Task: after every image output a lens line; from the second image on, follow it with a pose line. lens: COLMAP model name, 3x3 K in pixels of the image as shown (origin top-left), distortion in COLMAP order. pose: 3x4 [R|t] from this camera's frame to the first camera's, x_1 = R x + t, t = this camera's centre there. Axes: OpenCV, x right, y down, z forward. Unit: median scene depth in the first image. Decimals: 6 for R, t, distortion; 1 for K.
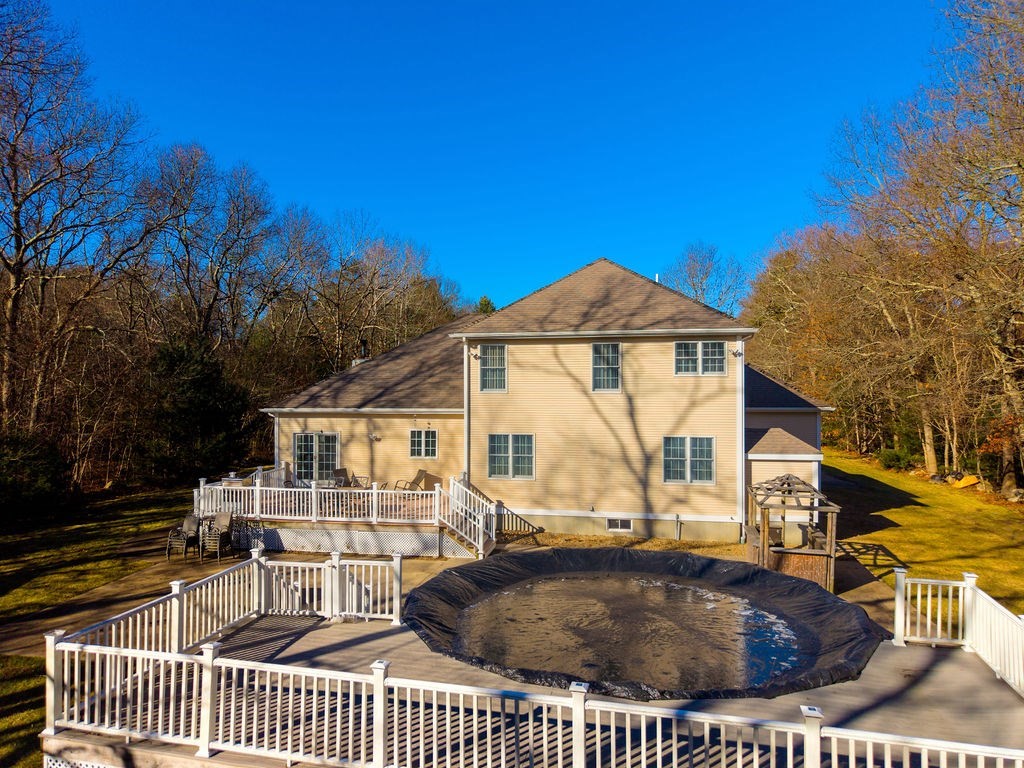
lens RADIAL K [[693.1, 0, 512.0], [0, 693.1, 384.0], [0, 0, 1]] dist [0.103759, -0.155854]
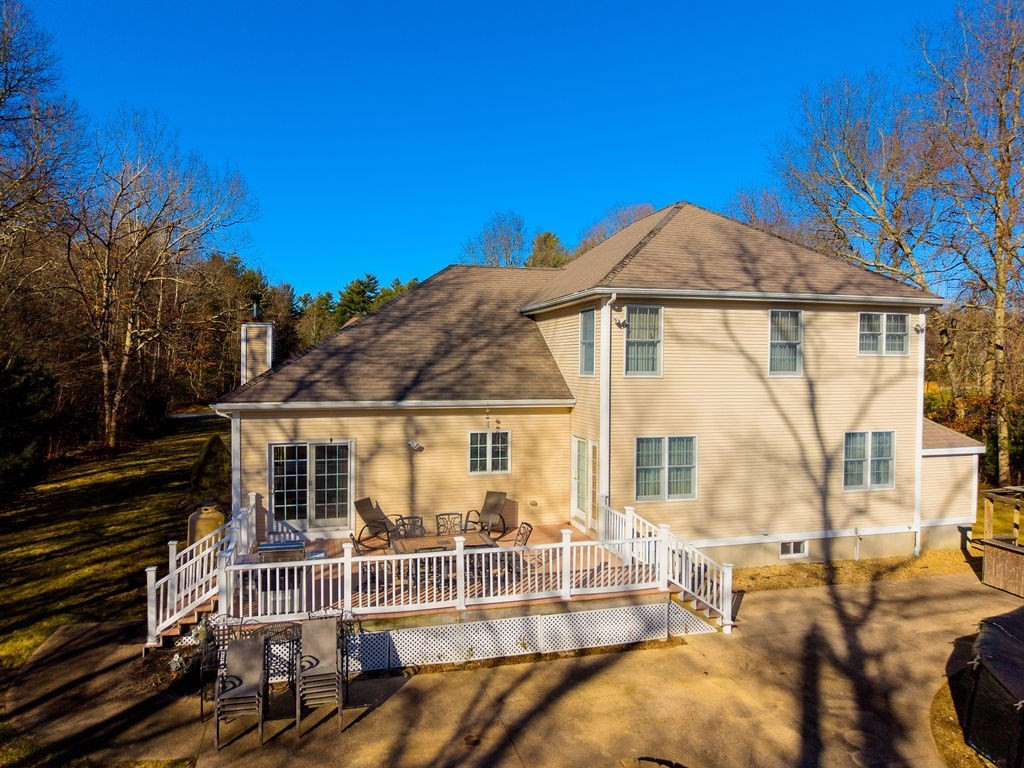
lens RADIAL K [[686.6, 0, 512.0], [0, 686.6, 384.0], [0, 0, 1]] dist [0.050001, -0.049181]
pose [[0.898350, -0.008742, 0.439193, -0.451388], [-0.007472, 0.999353, 0.035176, -0.003564], [-0.439217, -0.034882, 0.897704, 0.454149]]
